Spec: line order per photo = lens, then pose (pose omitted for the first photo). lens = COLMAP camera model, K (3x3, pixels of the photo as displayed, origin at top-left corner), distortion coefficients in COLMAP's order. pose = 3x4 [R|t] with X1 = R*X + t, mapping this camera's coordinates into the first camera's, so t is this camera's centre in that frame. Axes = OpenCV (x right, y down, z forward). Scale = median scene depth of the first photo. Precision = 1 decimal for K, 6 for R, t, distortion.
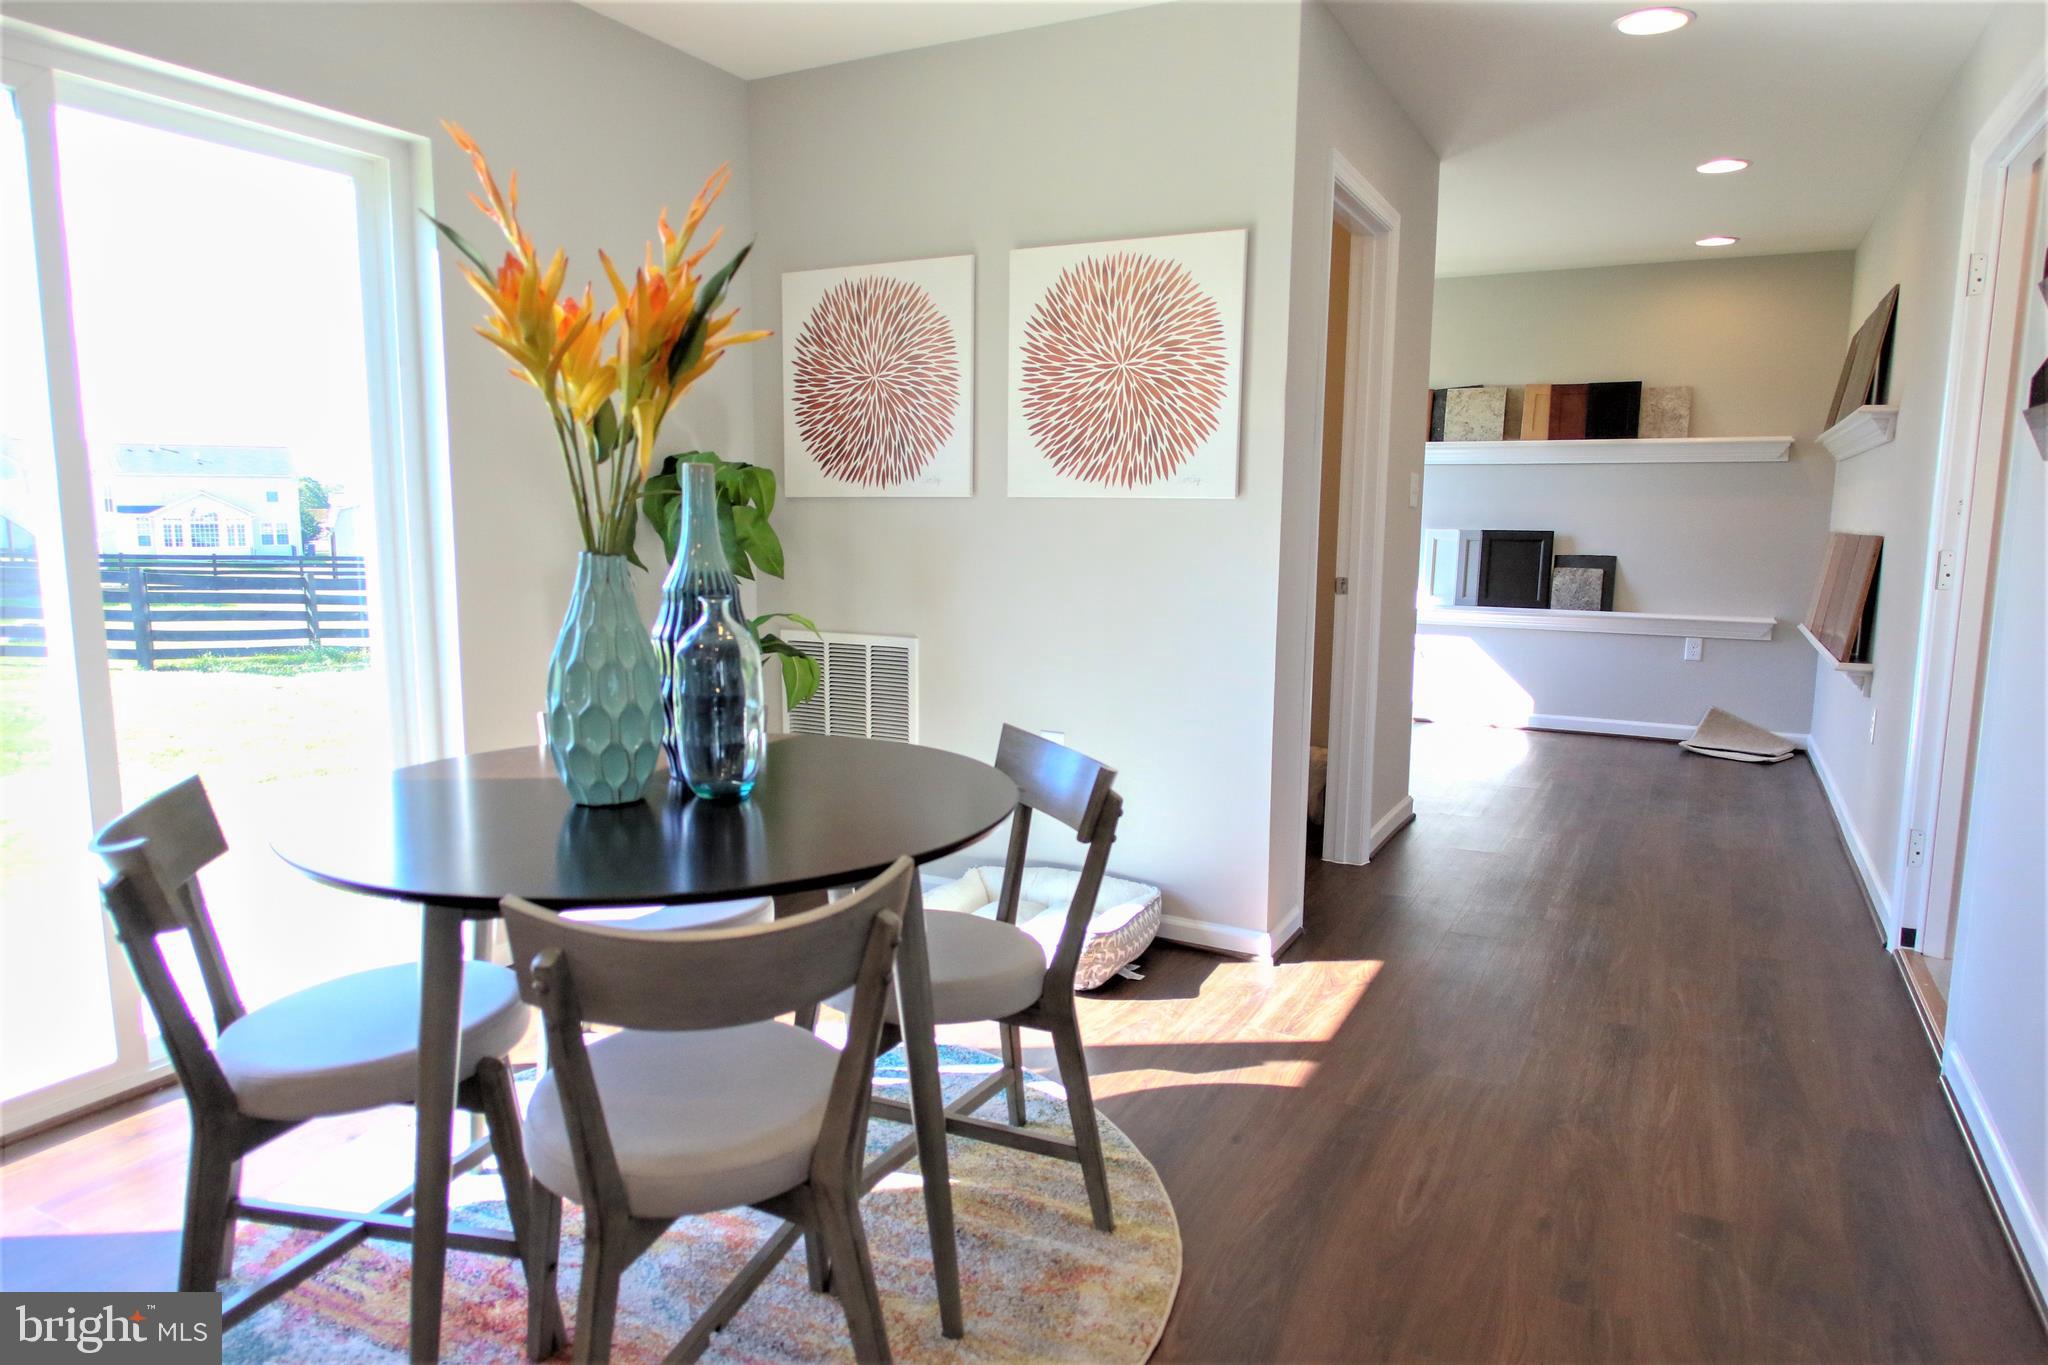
lens RADIAL K [[1273.0, 0, 1024.0], [0, 1273.0, 682.5], [0, 0, 1]] dist [-0.006960, -0.001983]
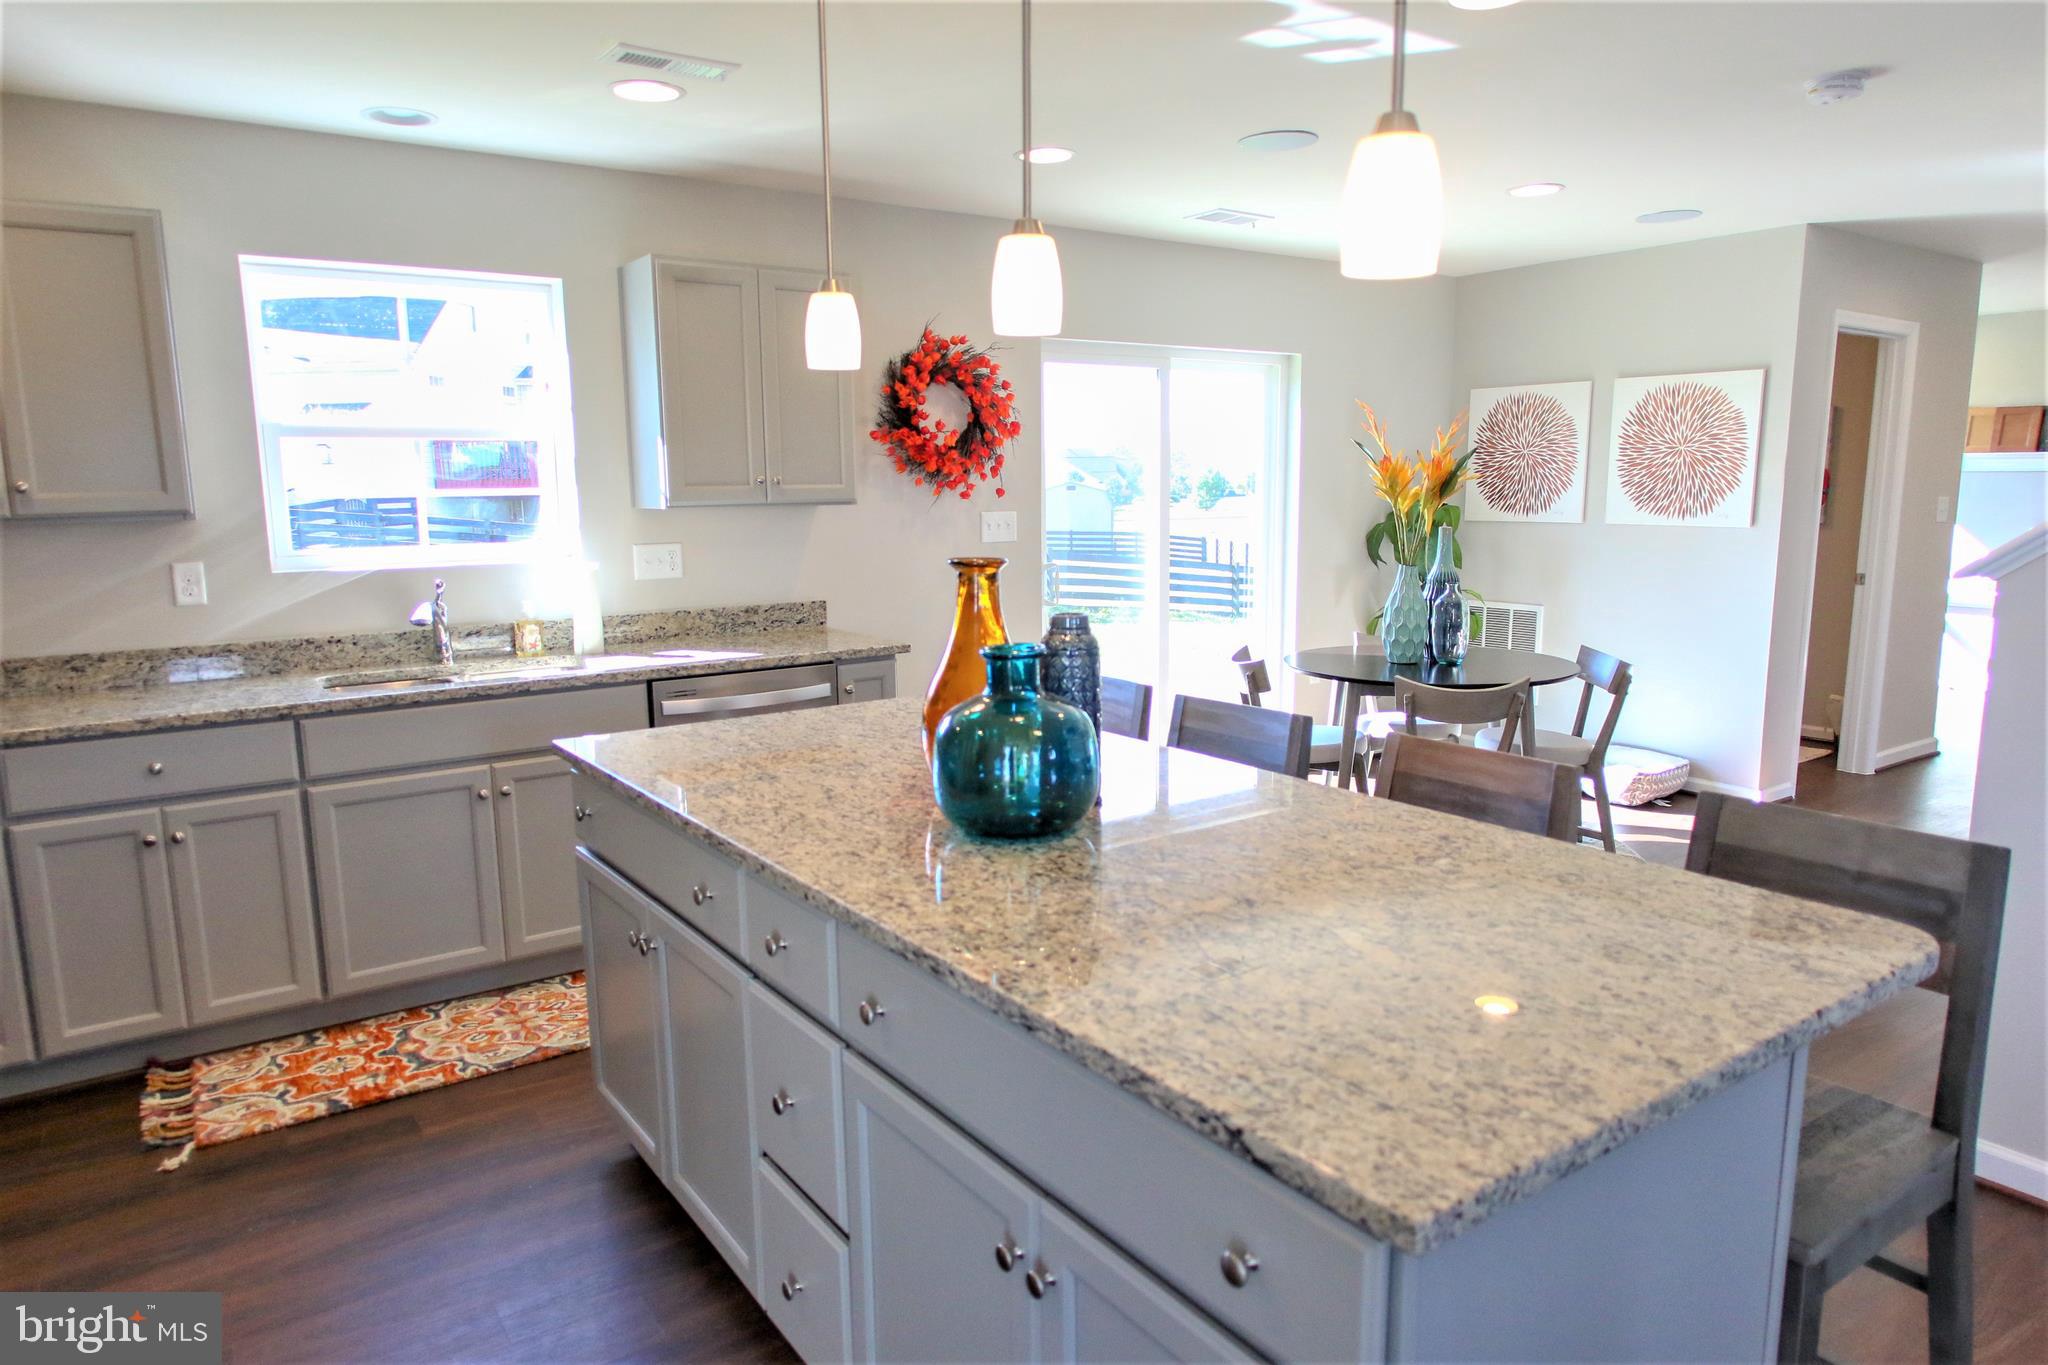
lens RADIAL K [[1273.0, 0, 1024.0], [0, 1273.0, 682.5], [0, 0, 1]] dist [-0.006960, -0.001983]
pose [[0.887059, 0.057443, -0.458069, 0.091379], [-0.047458, 0.998318, 0.033288, 0.047160], [0.459211, -0.007790, 0.888293, -0.889167]]
